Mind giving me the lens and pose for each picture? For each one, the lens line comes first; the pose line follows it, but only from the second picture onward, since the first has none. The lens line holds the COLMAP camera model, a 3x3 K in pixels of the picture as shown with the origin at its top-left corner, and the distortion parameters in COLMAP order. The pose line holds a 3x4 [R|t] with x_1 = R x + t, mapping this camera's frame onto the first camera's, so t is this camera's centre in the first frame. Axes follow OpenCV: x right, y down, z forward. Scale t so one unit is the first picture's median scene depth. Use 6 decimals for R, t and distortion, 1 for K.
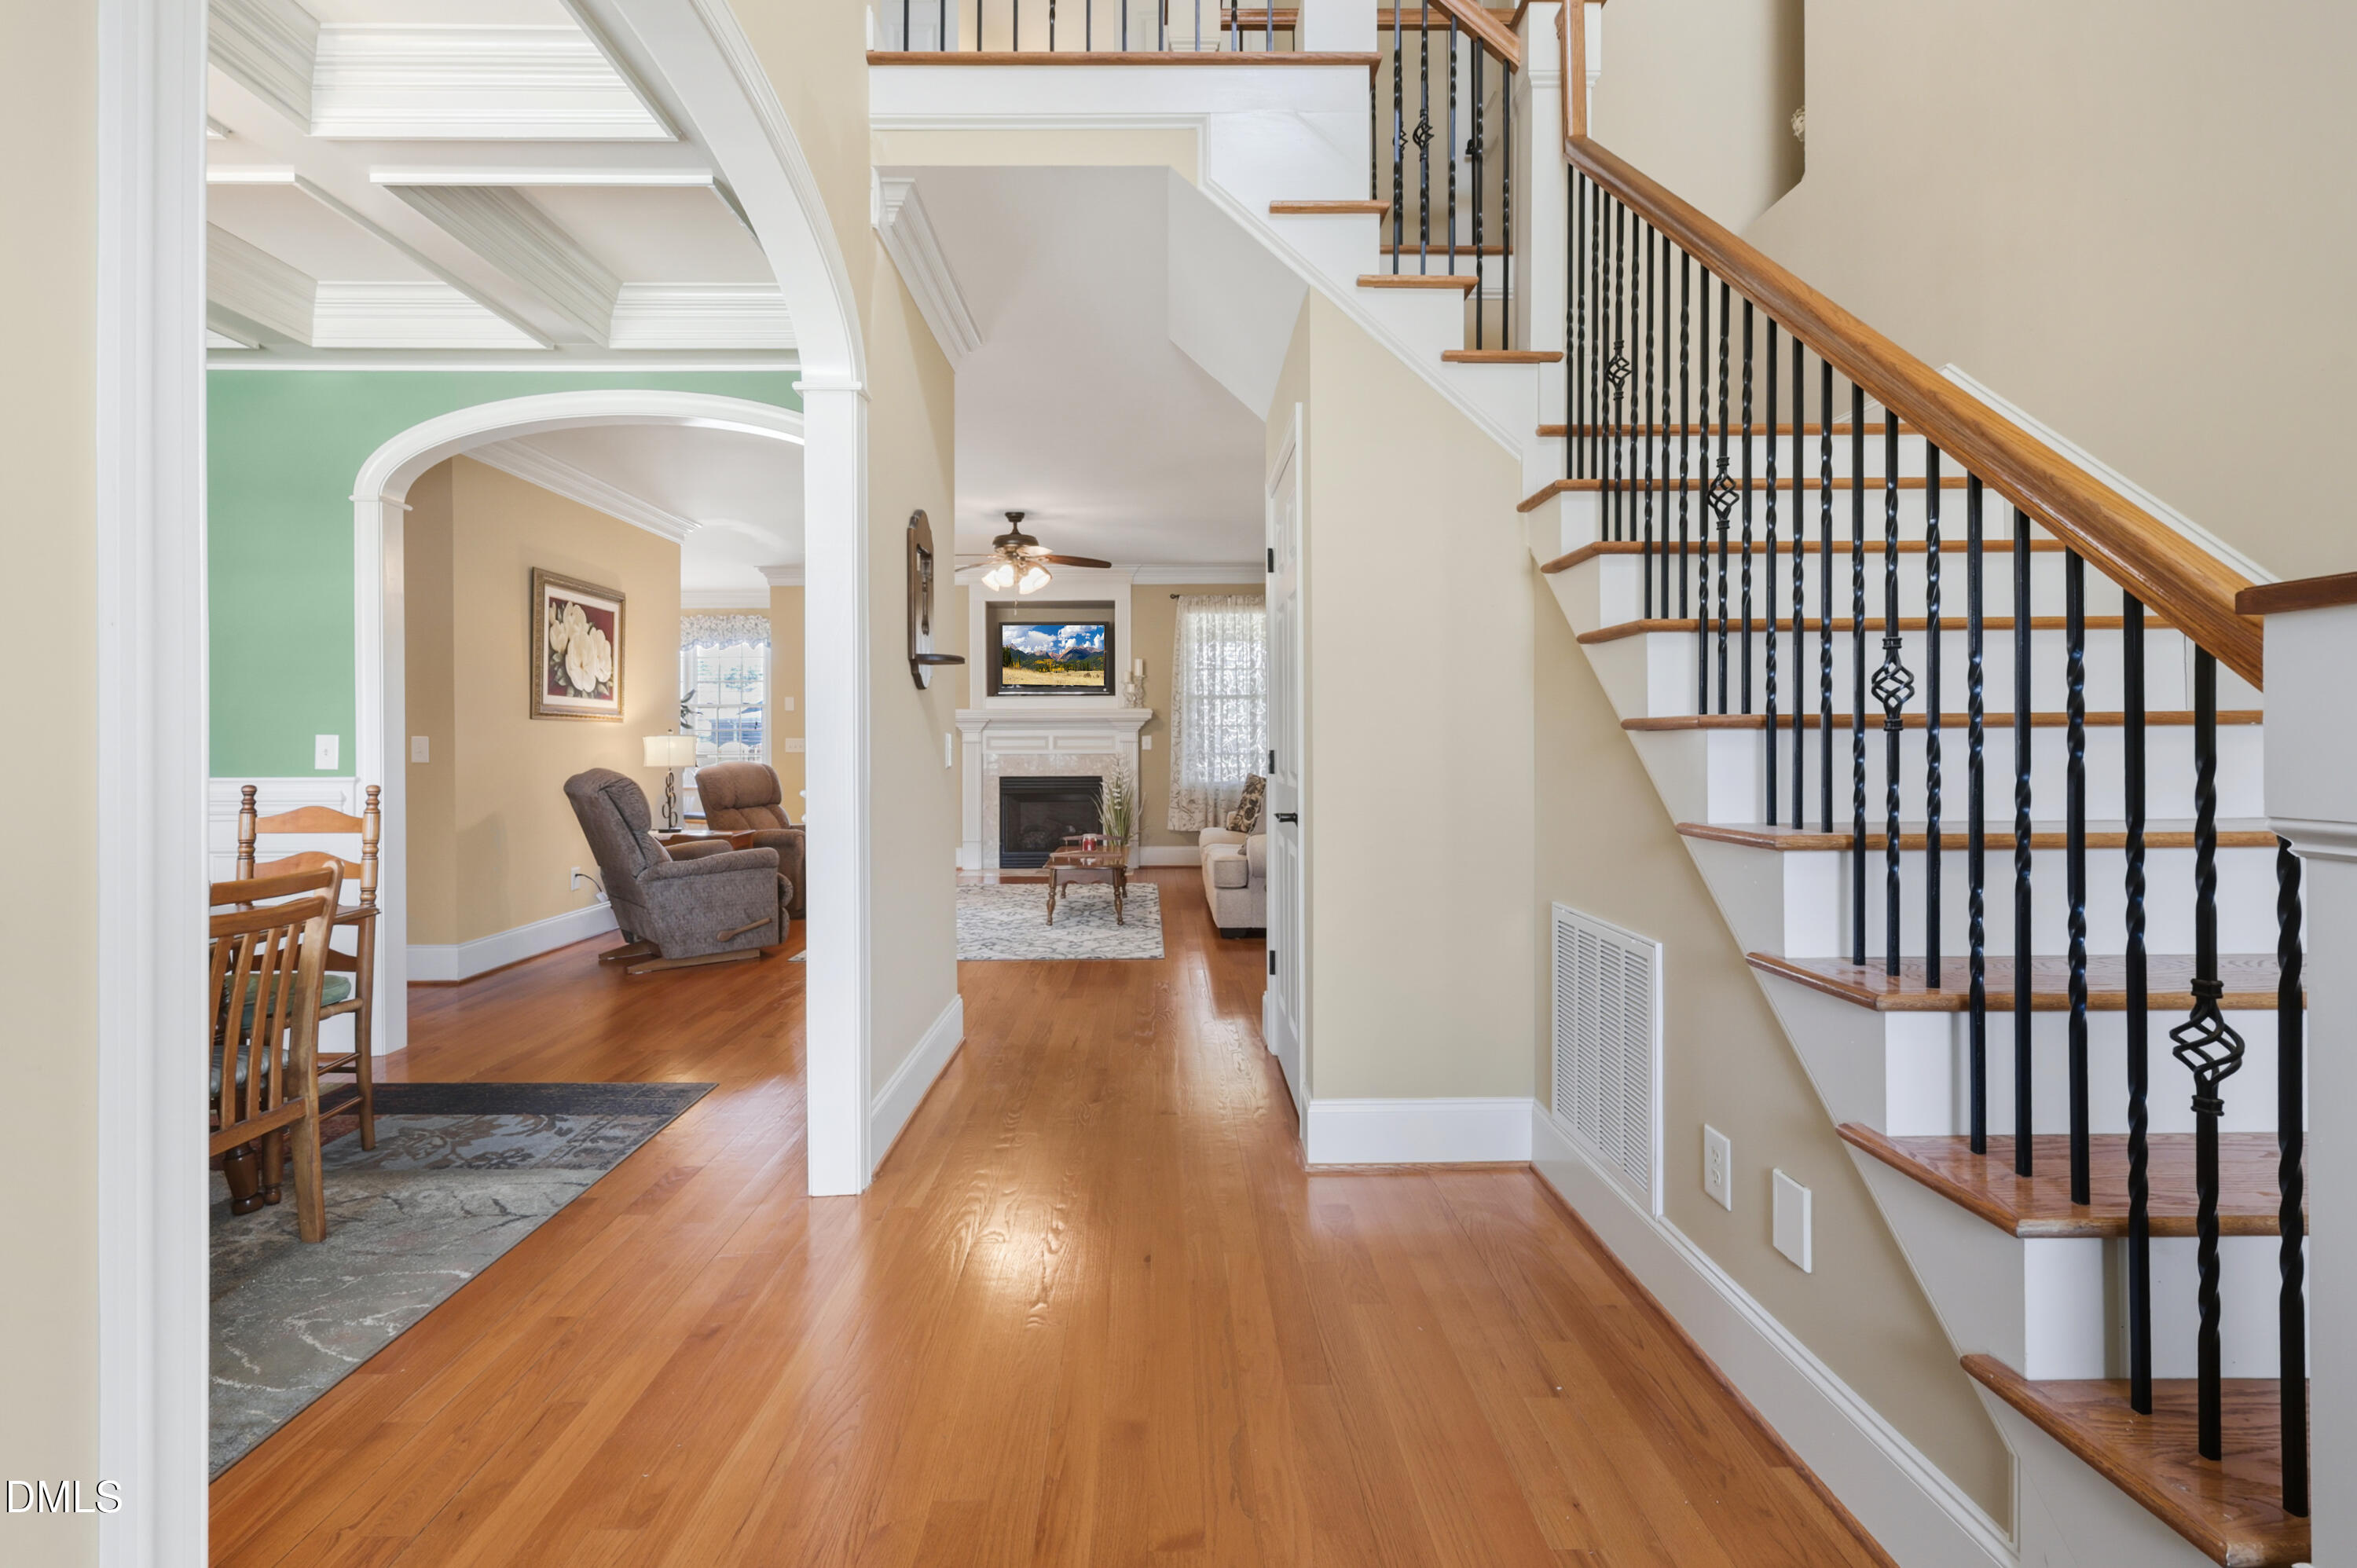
lens RADIAL K [[1058.3, 0, 1177.6], [0, 1058.3, 744.6], [0, 0, 1]] dist [-0.000022, -0.000028]
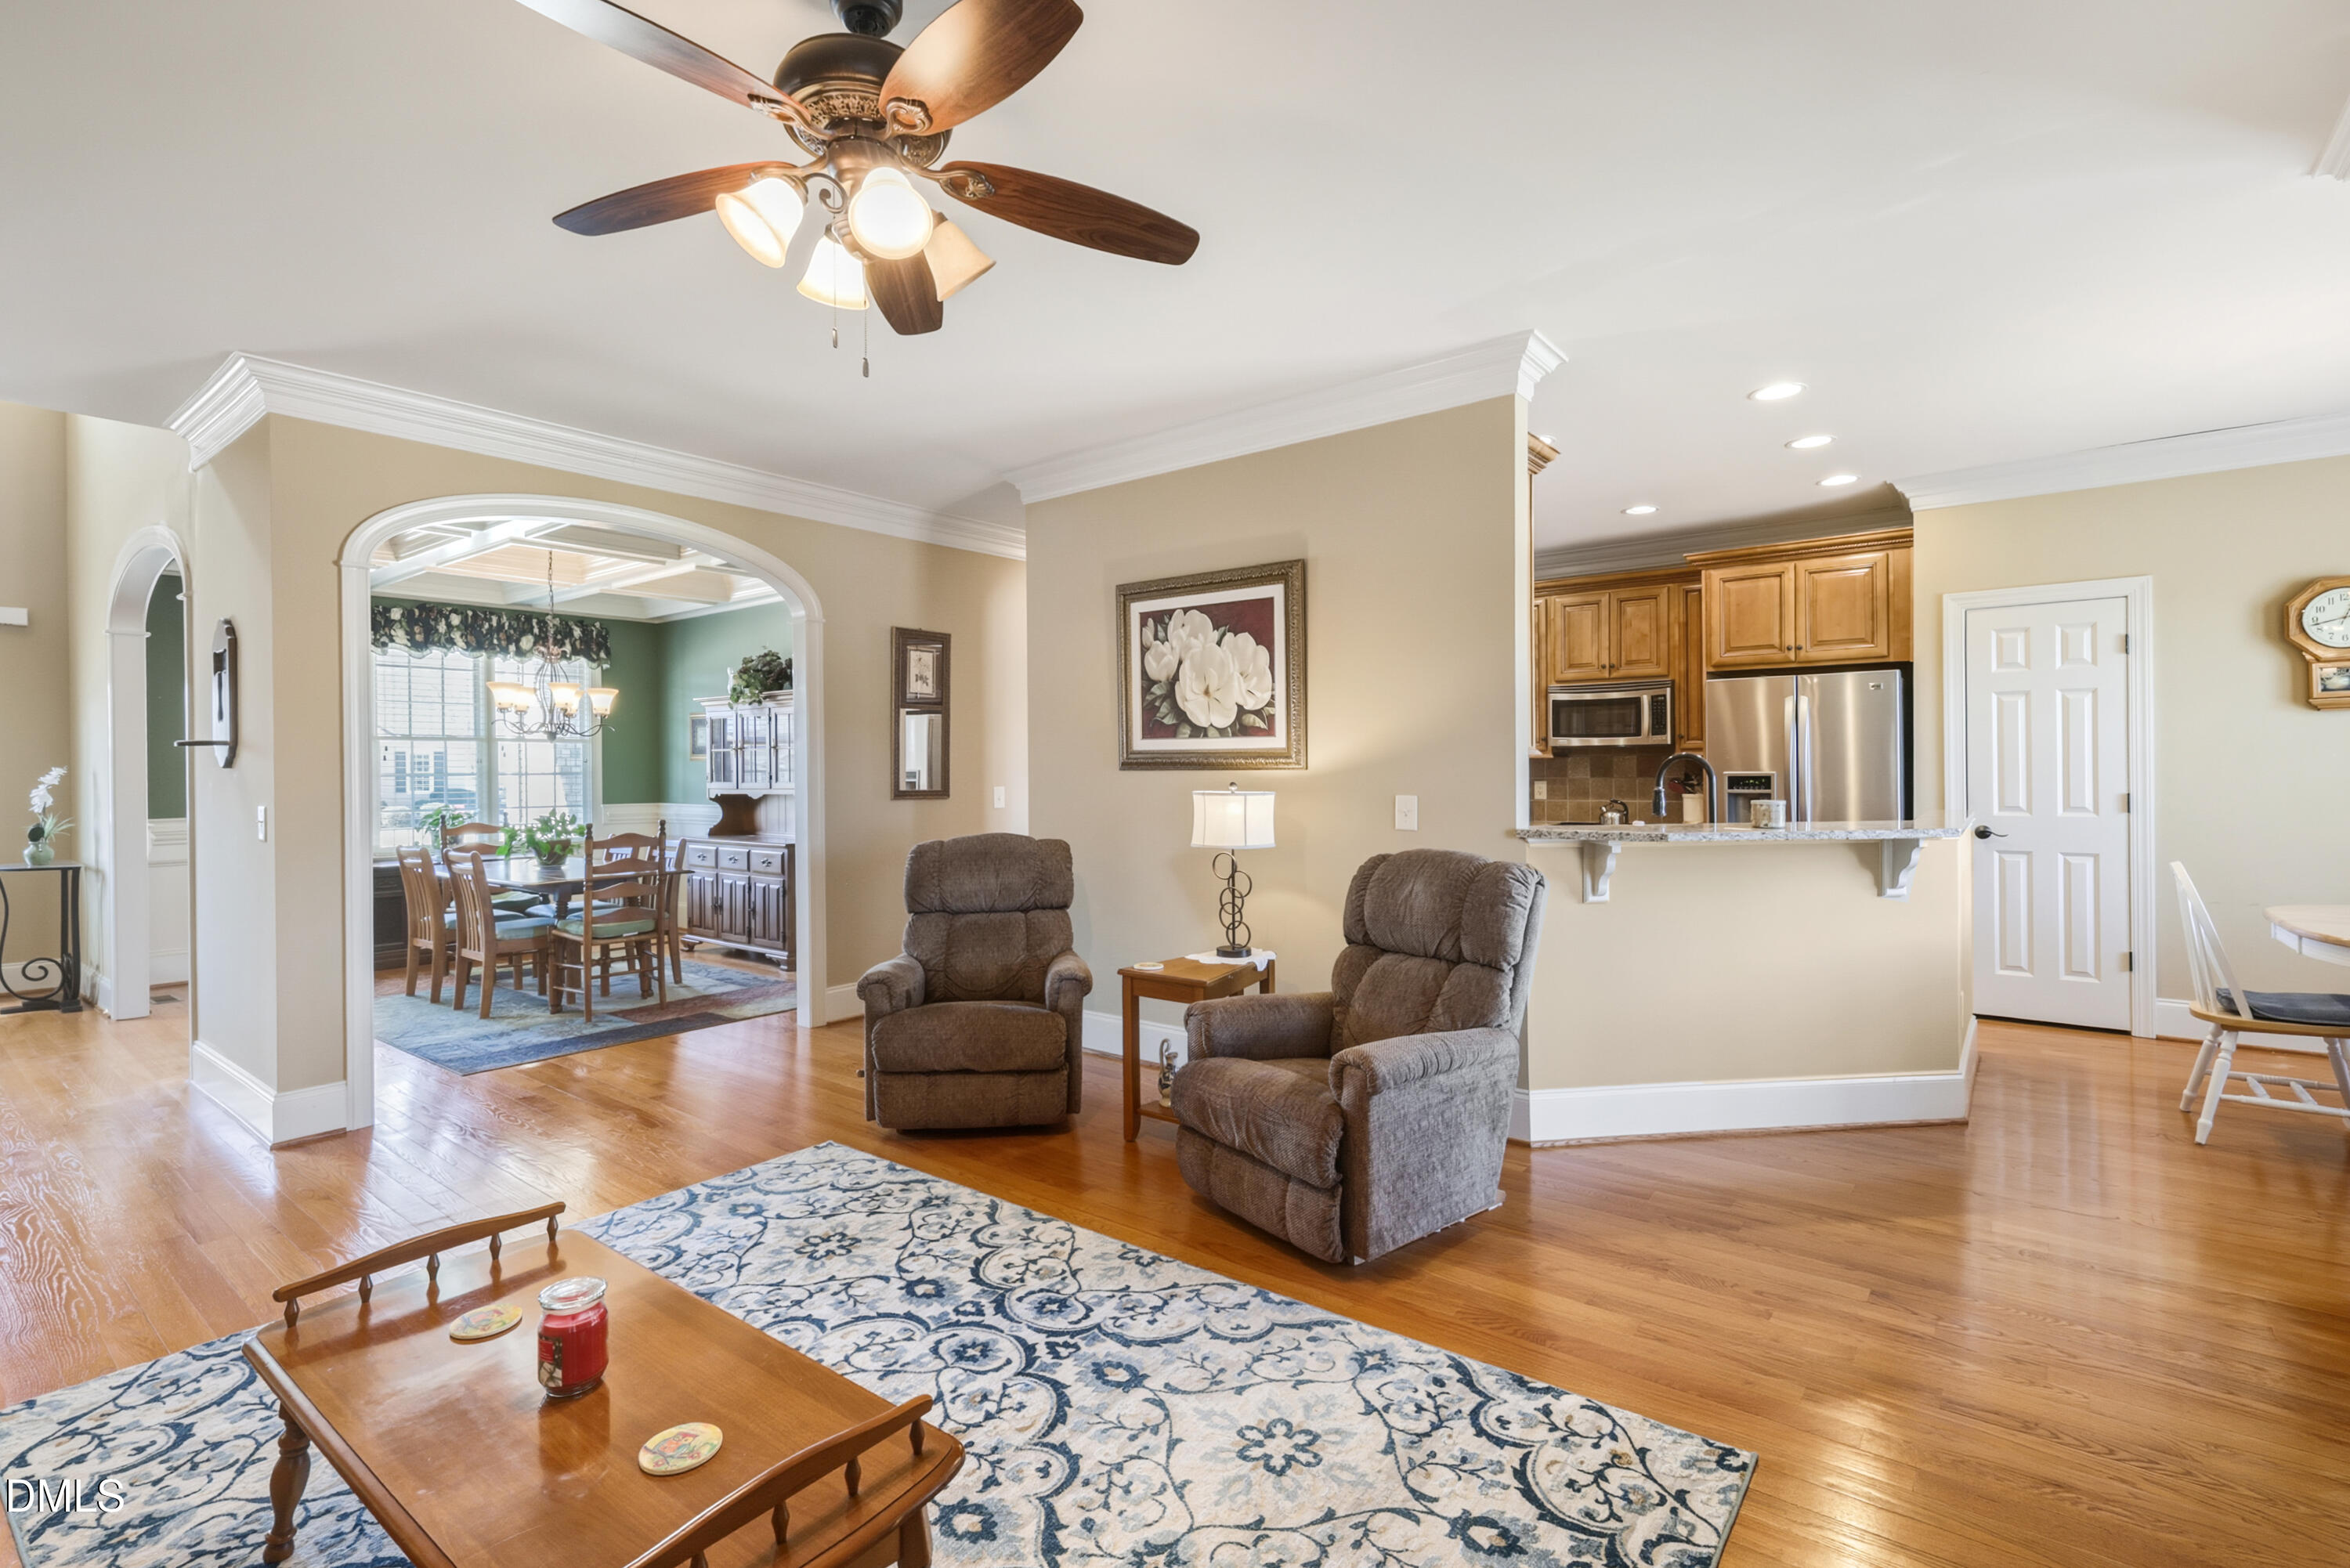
lens RADIAL K [[1070.9, 0, 1189.1], [0, 1070.9, 787.4], [0, 0, 1]] dist [-0.000143, 0.000934]
pose [[-0.629015, 0.030544, -0.776793, 0.005542], [0.014404, 0.999514, 0.027638, -0.026397], [0.777260, 0.006196, -0.629149, 1.242899]]
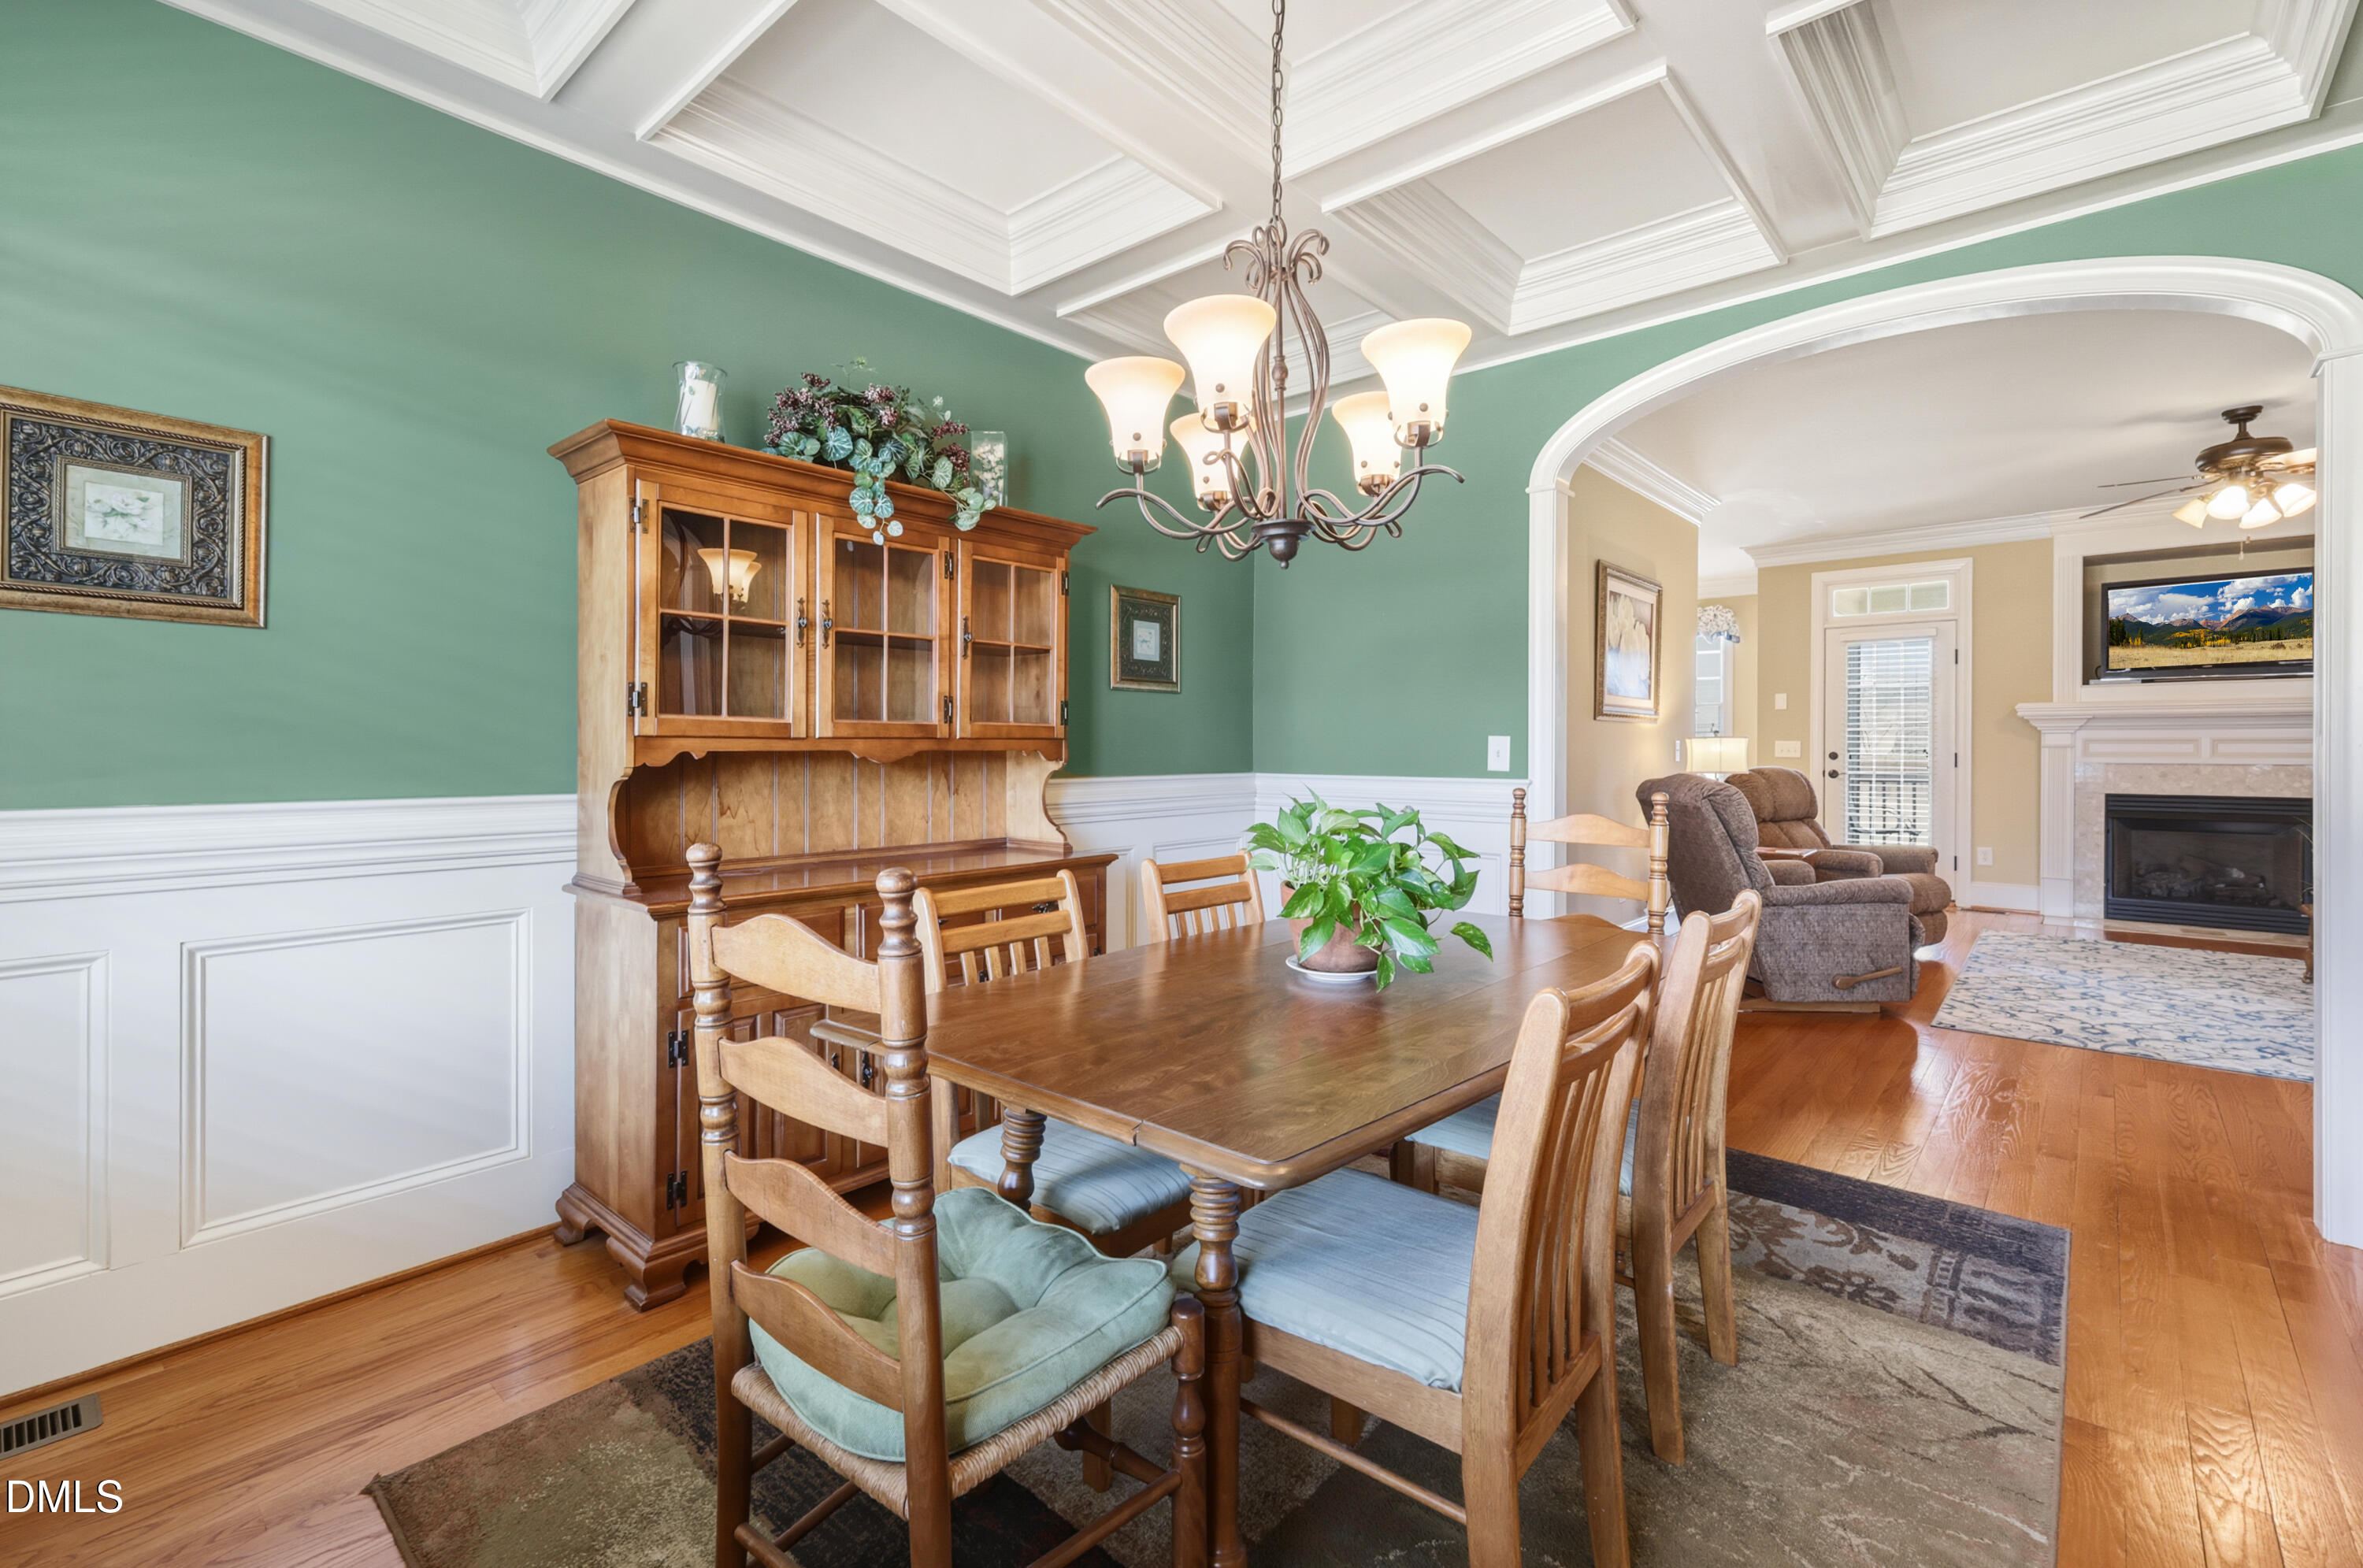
lens RADIAL K [[1047.2, 0, 1186.7], [0, 1047.2, 756.3], [0, 0, 1]] dist [0.001196, 0.000112]
pose [[0.739204, 0.011831, -0.673378, -0.198549], [-0.006283, 0.999923, 0.010670, 0.000851], [0.673452, -0.003657, 0.739222, 0.046199]]
